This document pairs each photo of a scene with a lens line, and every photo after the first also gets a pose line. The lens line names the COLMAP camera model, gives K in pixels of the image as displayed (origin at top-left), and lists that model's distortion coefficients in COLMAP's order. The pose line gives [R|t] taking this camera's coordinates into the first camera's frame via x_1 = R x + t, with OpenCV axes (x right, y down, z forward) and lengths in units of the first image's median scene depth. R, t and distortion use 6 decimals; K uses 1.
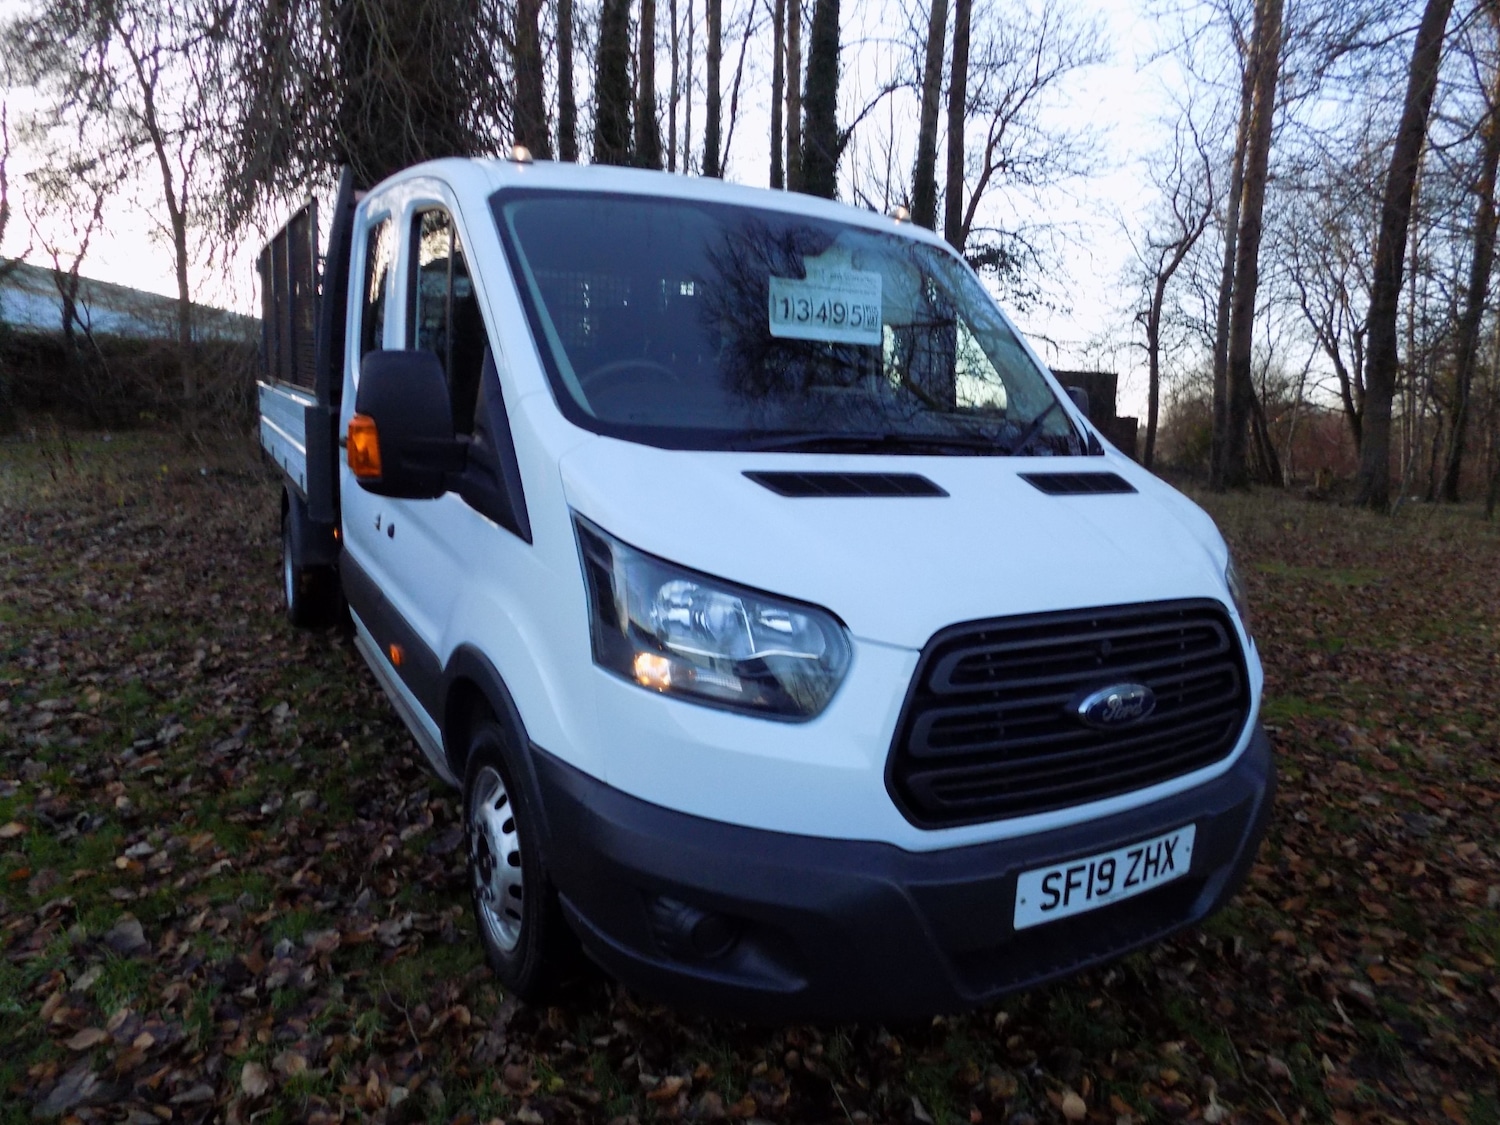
lens RADIAL K [[1013.6, 0, 745.1], [0, 1013.6, 564.0], [0, 0, 1]] dist [-0.068692, 0.067230]
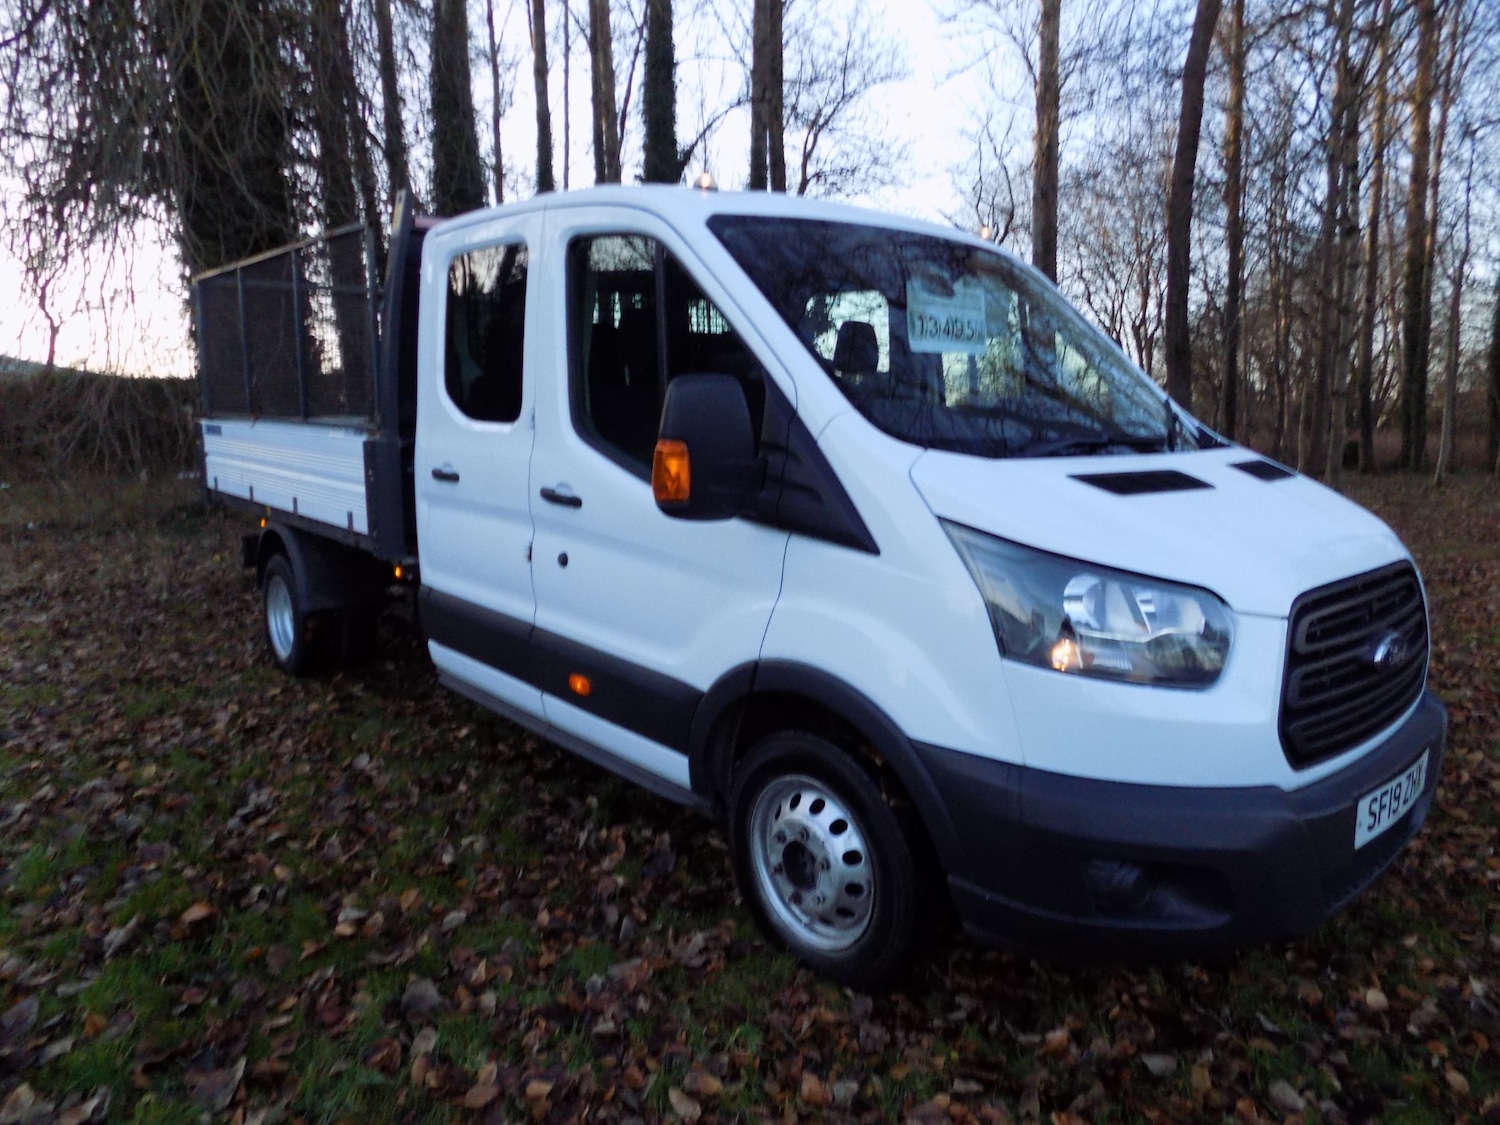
lens RADIAL K [[1013.6, 0, 753.3], [0, 1013.6, 565.0], [0, 0, 1]] dist [-0.068692, 0.067230]
pose [[0.978917, -0.077345, 0.189046, -0.484426], [0.079091, 0.996866, -0.001699, -0.016712], [-0.188322, 0.016615, 0.981967, -0.015582]]
